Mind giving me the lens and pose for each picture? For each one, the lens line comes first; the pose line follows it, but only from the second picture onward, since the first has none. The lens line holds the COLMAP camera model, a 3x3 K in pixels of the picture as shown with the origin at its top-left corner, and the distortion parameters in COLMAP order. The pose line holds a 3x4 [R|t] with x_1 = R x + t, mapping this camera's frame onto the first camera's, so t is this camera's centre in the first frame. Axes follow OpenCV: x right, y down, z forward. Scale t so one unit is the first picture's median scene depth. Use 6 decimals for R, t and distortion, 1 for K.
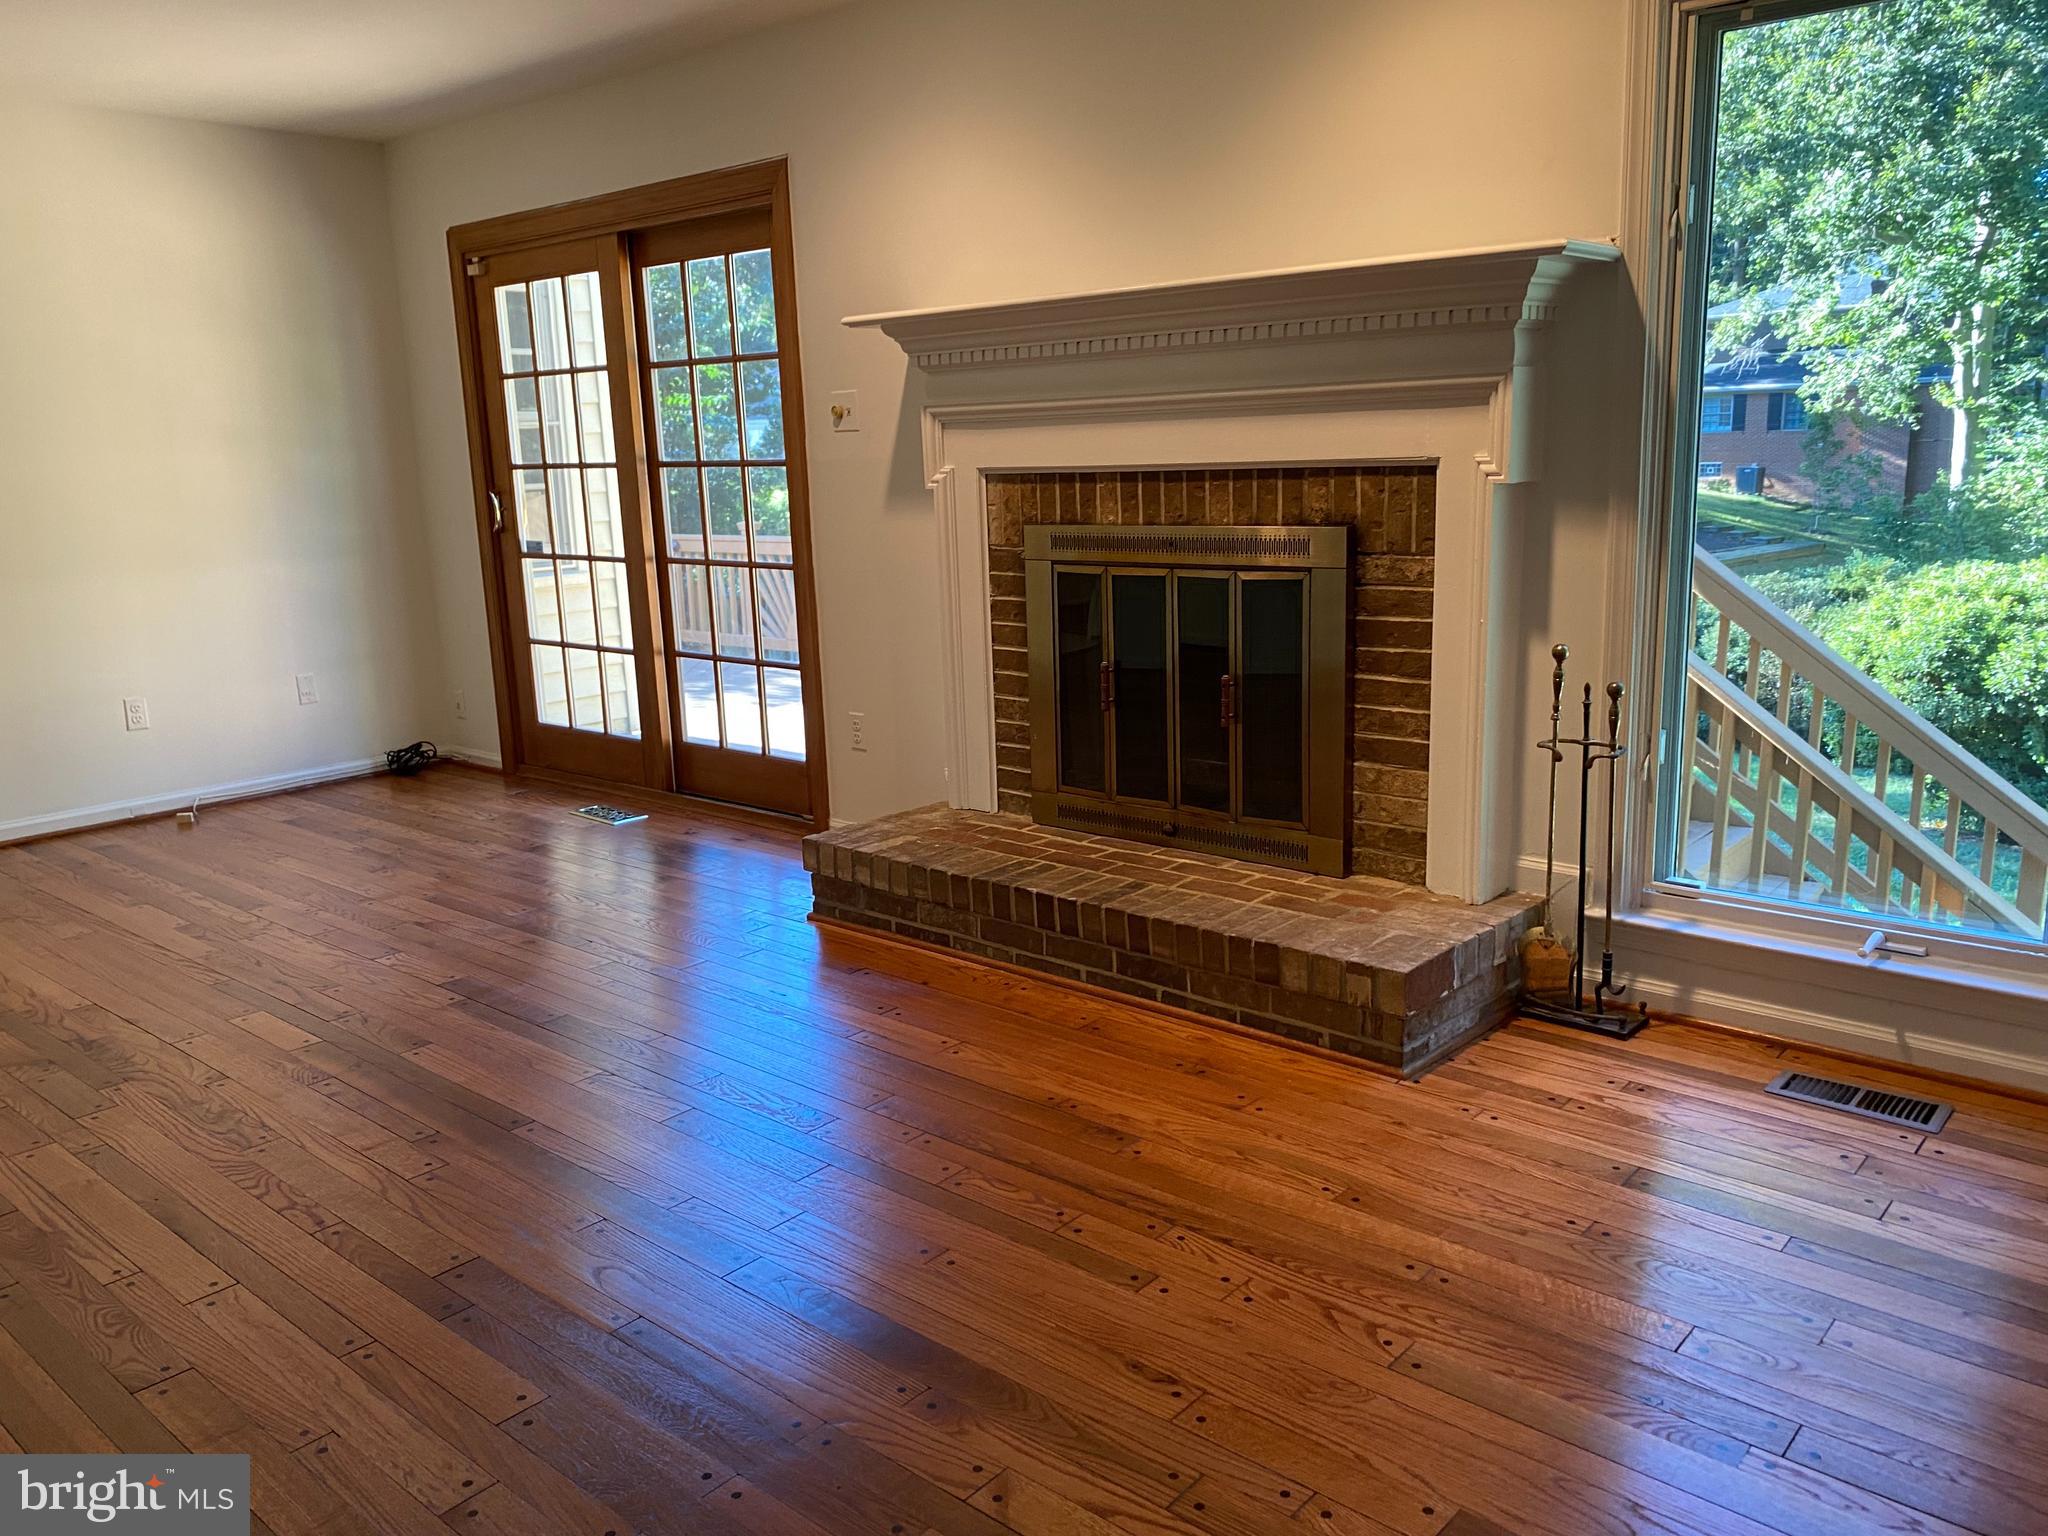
lens RADIAL K [[1552.8, 0, 1024.0], [0, 1552.8, 768.0], [0, 0, 1]] dist [0.120426, -0.343088]
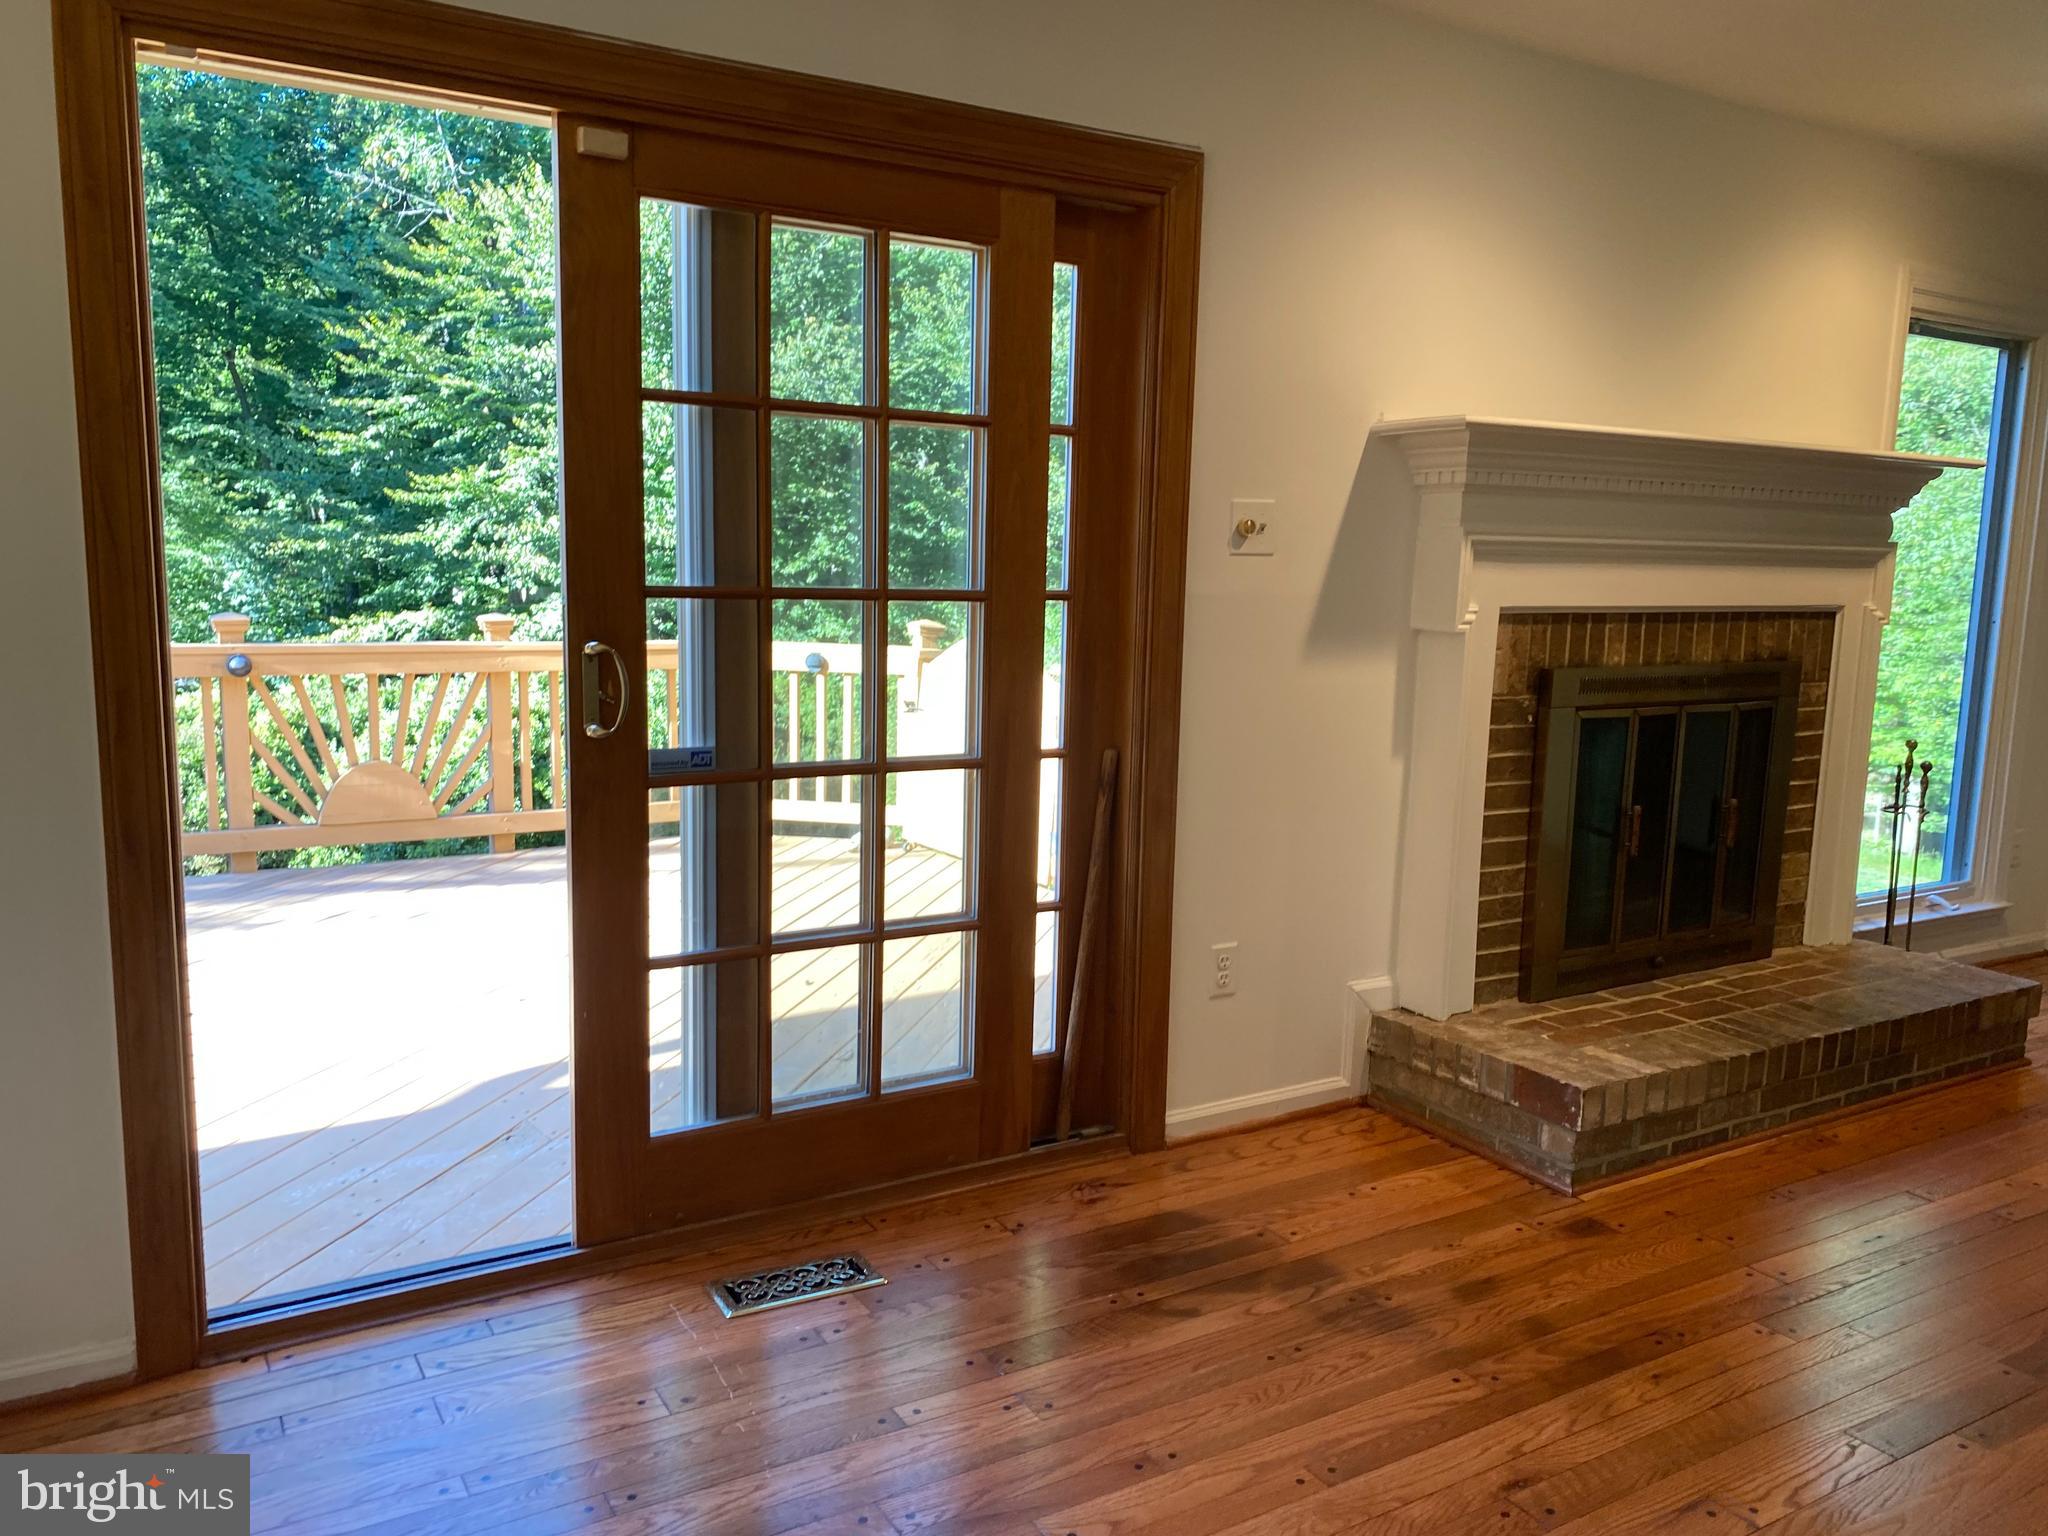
lens RADIAL K [[1567.7, 0, 1027.4], [0, 1567.7, 759.9], [0, 0, 1]] dist [0.032835, -0.031234]
pose [[0.298397, -0.087575, 0.950416, -0.887933], [0.168075, 0.985042, 0.037996, -0.177138], [-0.939526, 0.148404, 0.308652, 0.942284]]
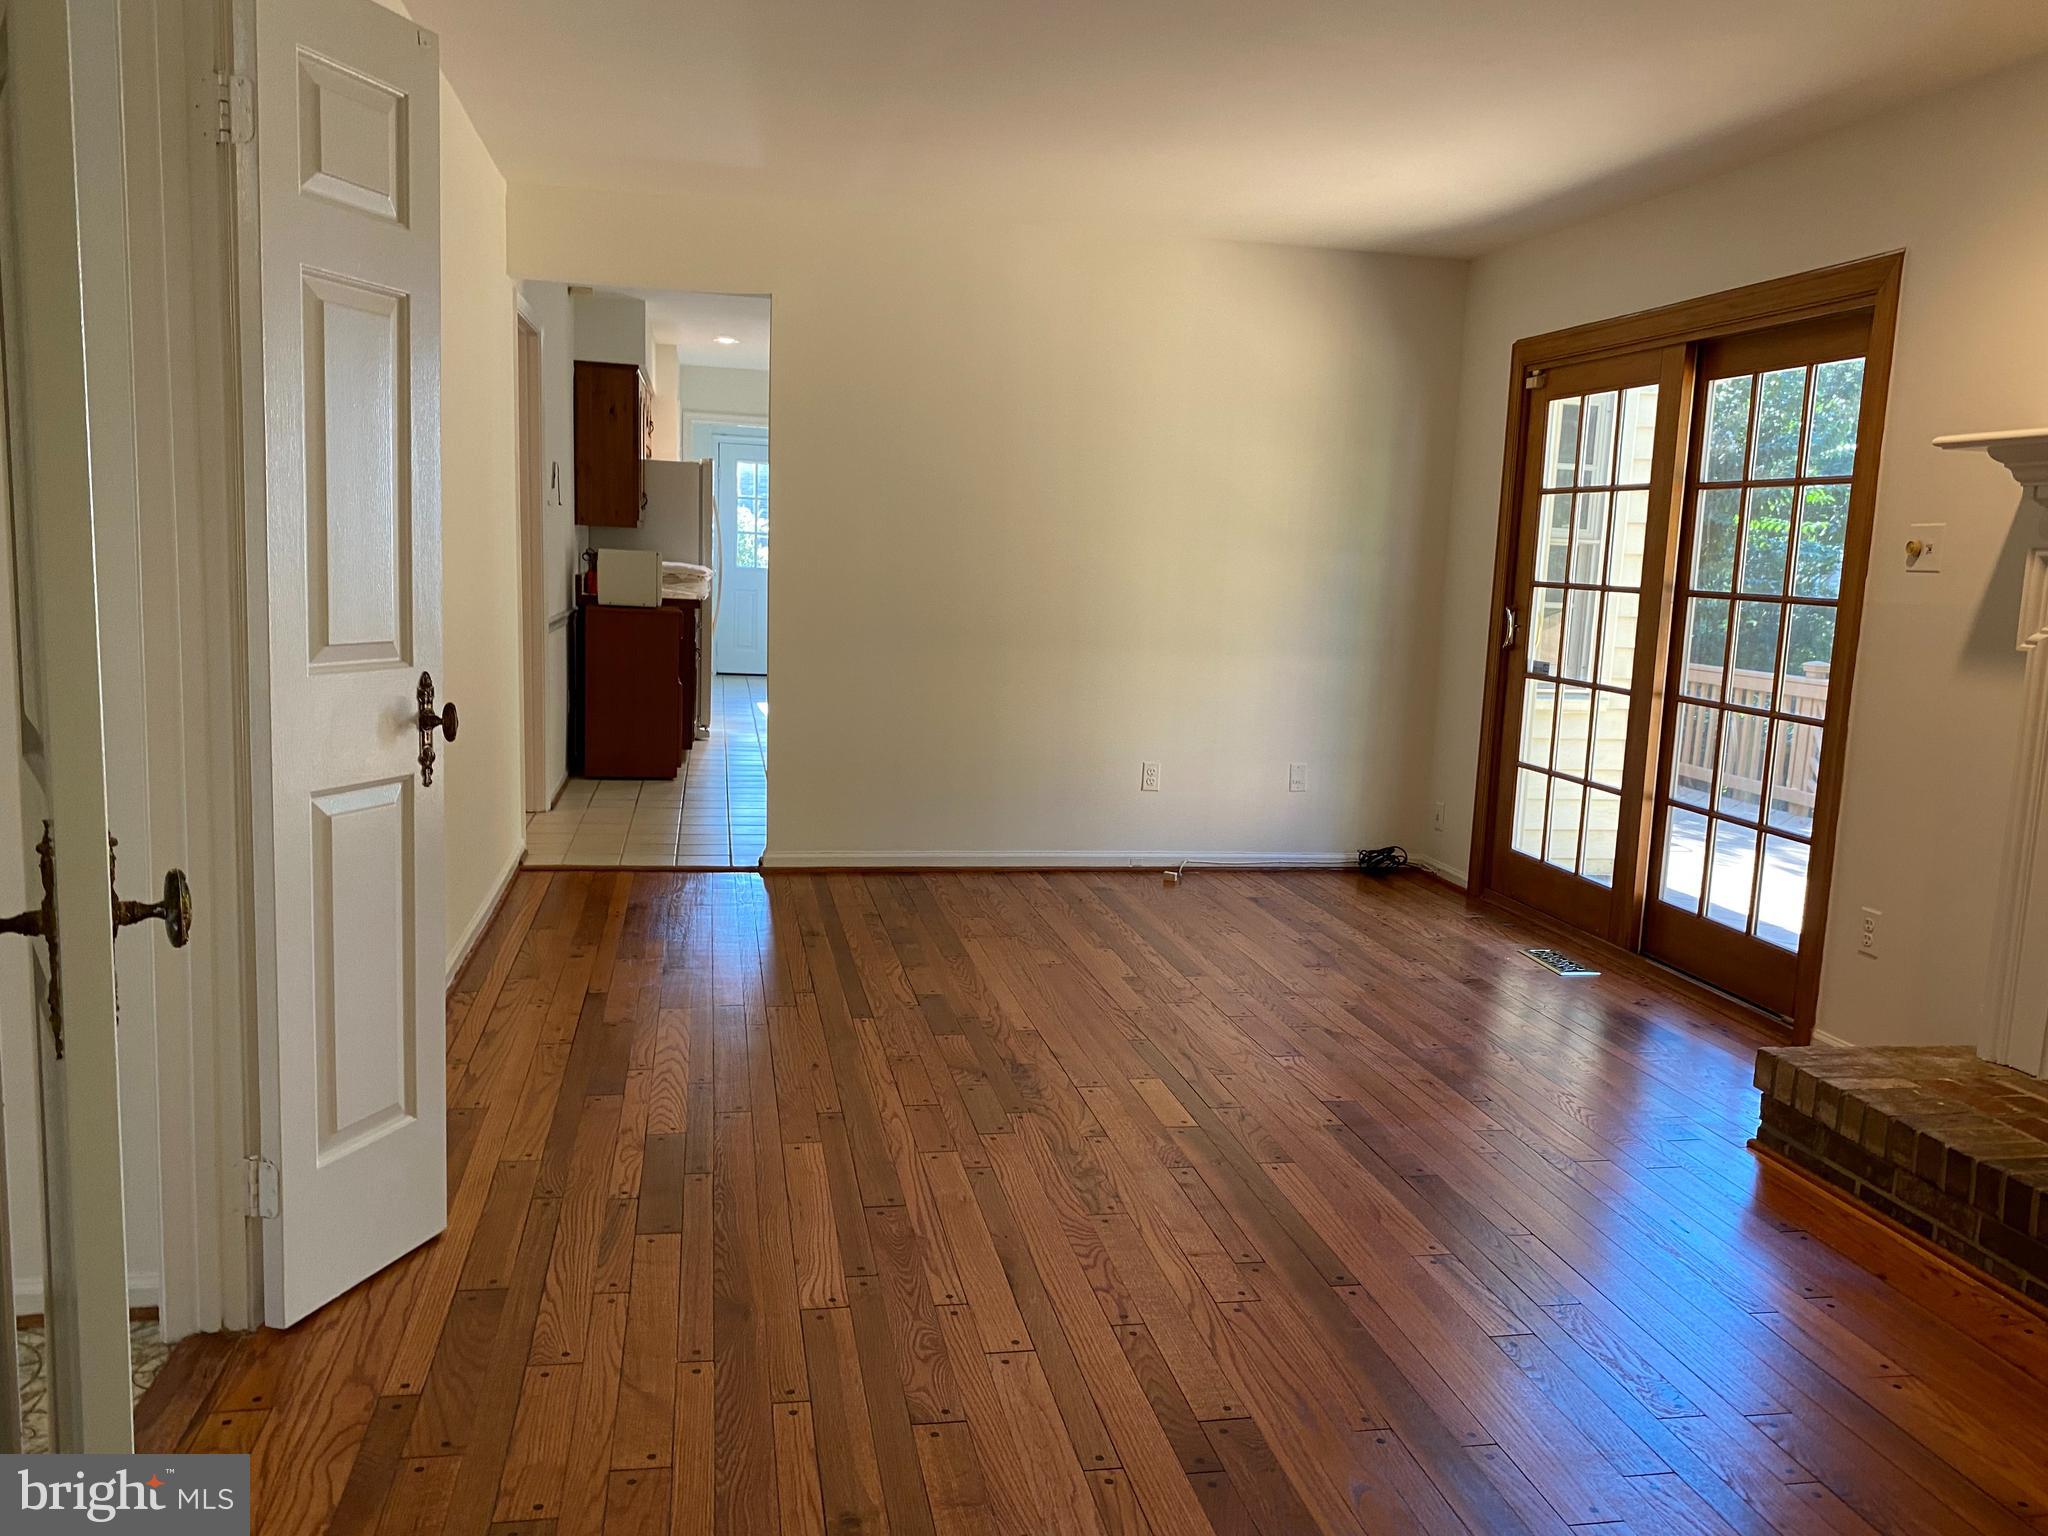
lens RADIAL K [[1567.7, 0, 1027.4], [0, 1567.7, 759.9], [0, 0, 1]] dist [0.032835, -0.031234]
pose [[0.789952, 0.147970, -0.595047, 0.025502], [-0.193257, 0.981067, -0.012596, -0.018394], [0.581917, 0.124947, 0.803592, 0.076136]]
